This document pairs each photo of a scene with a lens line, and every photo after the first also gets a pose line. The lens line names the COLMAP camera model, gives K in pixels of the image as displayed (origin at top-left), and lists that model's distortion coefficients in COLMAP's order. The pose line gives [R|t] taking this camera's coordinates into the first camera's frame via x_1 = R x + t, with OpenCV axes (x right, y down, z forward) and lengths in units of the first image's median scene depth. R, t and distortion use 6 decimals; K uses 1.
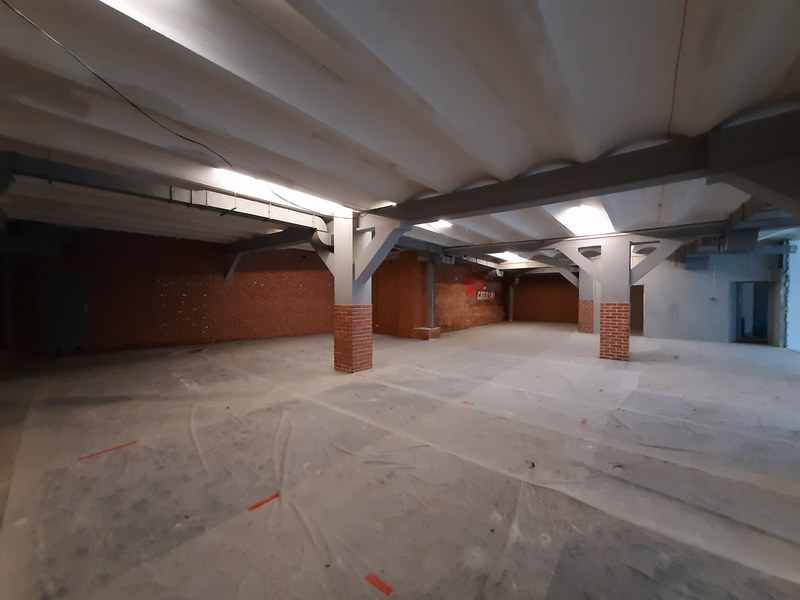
lens RADIAL K [[314.5, 0, 406.8], [0, 314.5, 300.9], [0, 0, 1]] dist [-0.001131, 0.000021]
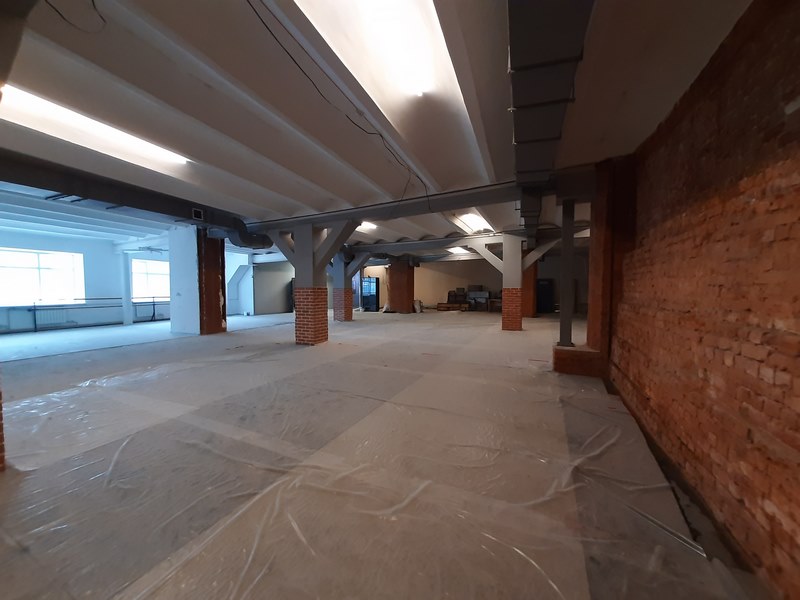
lens RADIAL K [[314.5, 0, 406.8], [0, 314.5, 300.9], [0, 0, 1]] dist [-0.001131, 0.000021]
pose [[-0.969240, 0.011235, -0.245861, 0.511926], [-0.002596, 0.998435, 0.055856, -0.006139], [0.246104, 0.054776, -0.967694, 1.696018]]
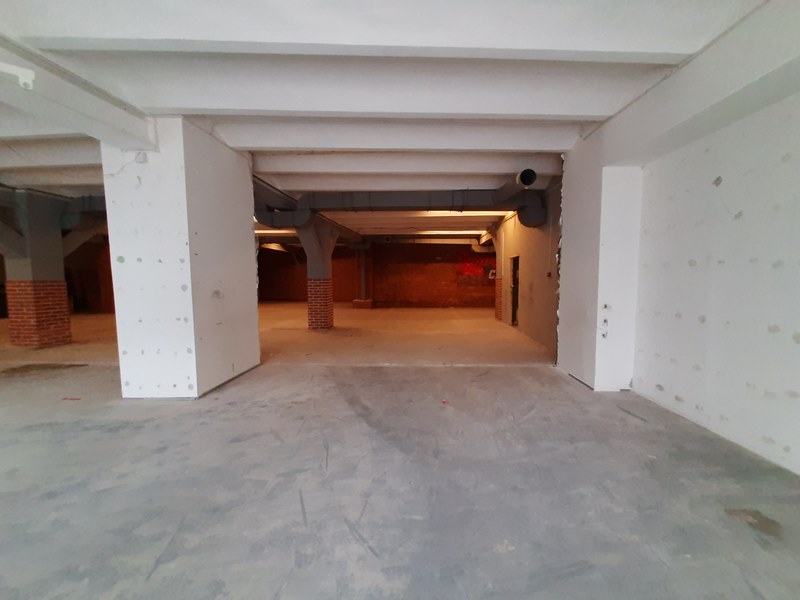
lens RADIAL K [[314.5, 0, 406.8], [0, 314.5, 300.9], [0, 0, 1]] dist [-0.001131, 0.000021]
pose [[0.584147, 0.054847, -0.809793, 1.466320], [-0.010268, 0.998134, 0.060197, 0.012429], [0.811583, -0.026849, 0.583619, 0.494947]]
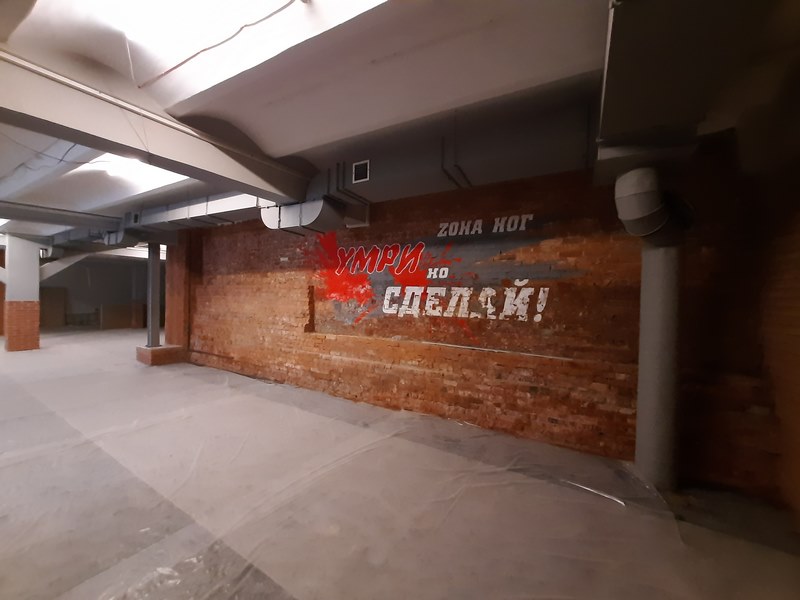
lens RADIAL K [[316.3, 0, 408.3], [0, 316.3, 299.4], [0, 0, 1]] dist [-0.001476, -0.000343]
pose [[0.108403, 0.001865, -0.994105, 0.944643], [-0.034358, 0.999408, -0.001872, -0.032718], [0.993513, 0.034359, 0.108403, 1.762046]]
